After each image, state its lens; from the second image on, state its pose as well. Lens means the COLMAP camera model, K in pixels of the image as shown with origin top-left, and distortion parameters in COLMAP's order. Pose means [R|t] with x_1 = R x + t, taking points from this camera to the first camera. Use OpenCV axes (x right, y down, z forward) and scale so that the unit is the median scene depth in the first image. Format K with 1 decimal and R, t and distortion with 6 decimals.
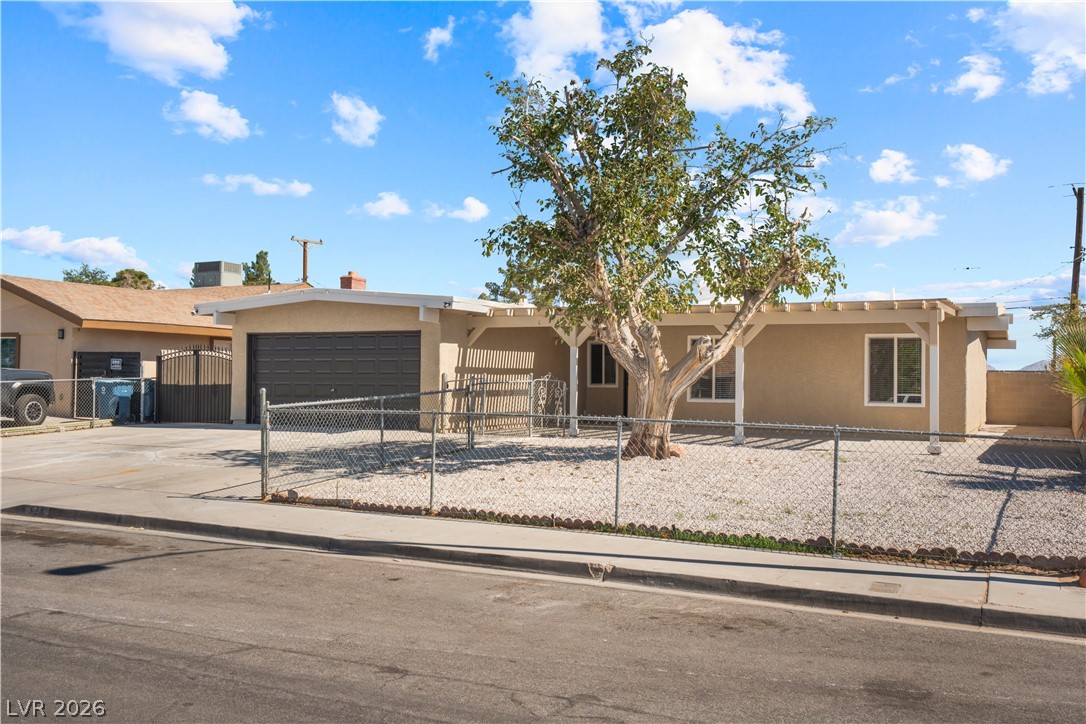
lens RADIAL K [[1008.1, 0, 543.0], [0, 1008.1, 362.0], [0, 0, 1]] dist [0.009849, 0.006446]
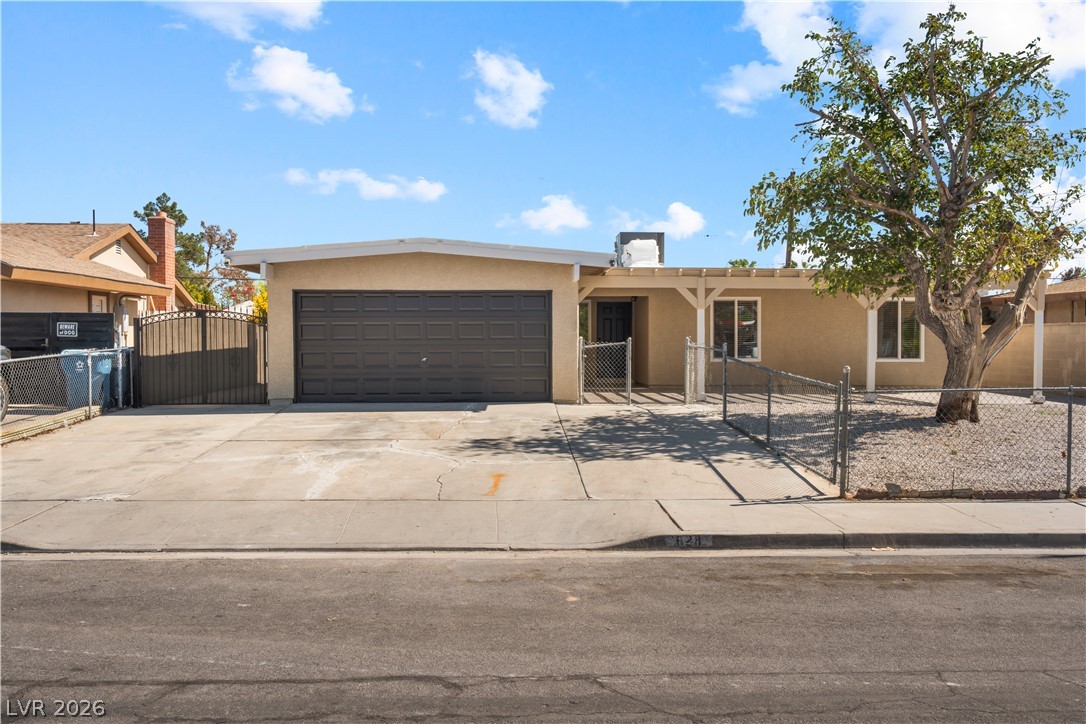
lens RADIAL K [[967.0, 0, 543.0], [0, 967.0, 362.0], [0, 0, 1]] dist [0.006294, 0.000215]
pose [[0.869678, -0.025704, 0.492950, -0.501320], [0.000999, 0.998733, 0.050316, -0.010051], [-0.493618, -0.043266, 0.868602, 0.239017]]
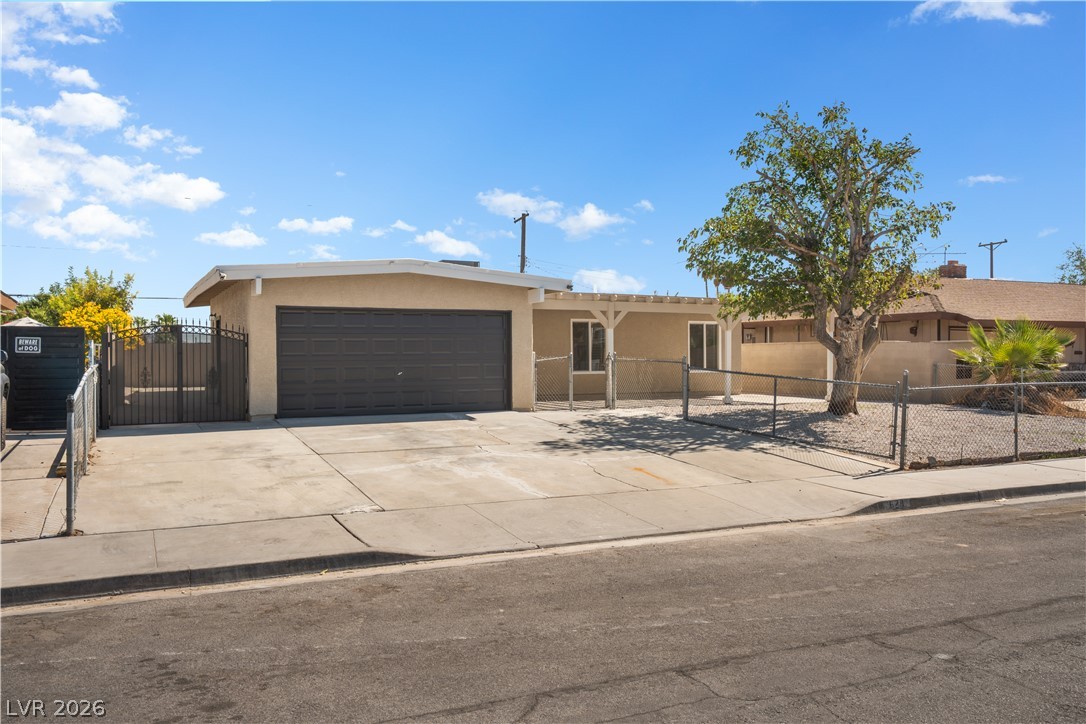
lens RADIAL K [[879.4, 0, 543.0], [0, 879.4, 362.0], [0, 0, 1]] dist [-0.005413, 0.001223]
pose [[0.601081, -0.020863, 0.798916, -0.728519], [-0.004249, 0.999562, 0.029300, -0.005455], [-0.799177, -0.021006, 0.600729, 0.413124]]
